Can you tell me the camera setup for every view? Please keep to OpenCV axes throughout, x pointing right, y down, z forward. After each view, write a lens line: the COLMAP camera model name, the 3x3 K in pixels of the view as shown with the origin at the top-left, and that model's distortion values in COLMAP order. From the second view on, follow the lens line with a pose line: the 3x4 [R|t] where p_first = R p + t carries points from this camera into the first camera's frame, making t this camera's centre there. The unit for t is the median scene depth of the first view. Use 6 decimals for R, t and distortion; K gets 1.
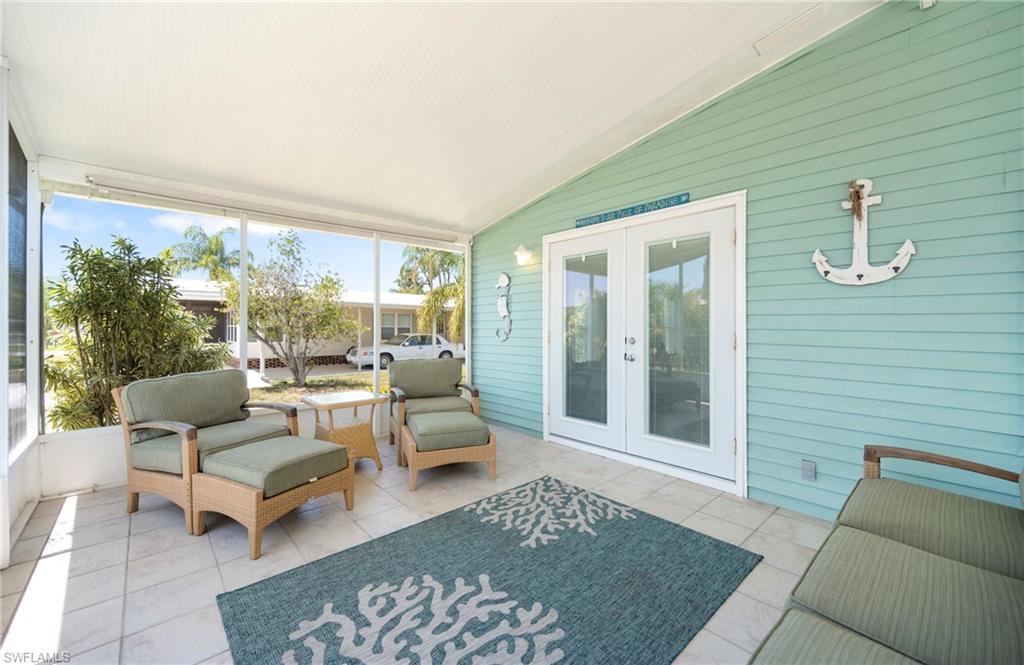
lens RADIAL K [[410.9, 0, 512.8], [0, 410.9, 326.3], [0, 0, 1]] dist [-0.000059, -0.000004]
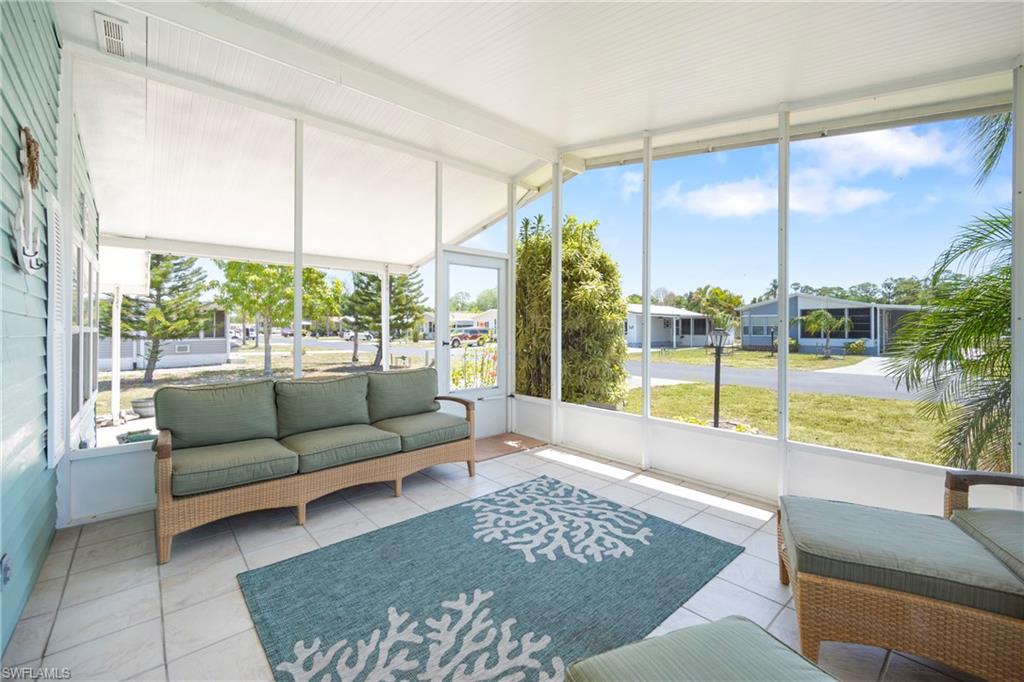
lens RADIAL K [[423.7, 0, 511.1], [0, 423.7, 333.7], [0, 0, 1]] dist [0.001005, -0.000009]
pose [[-0.999844, 0.001413, 0.017617, -0.041076], [0.001626, 0.999926, 0.012087, -0.002673], [-0.017599, 0.012113, -0.999772, 2.238509]]
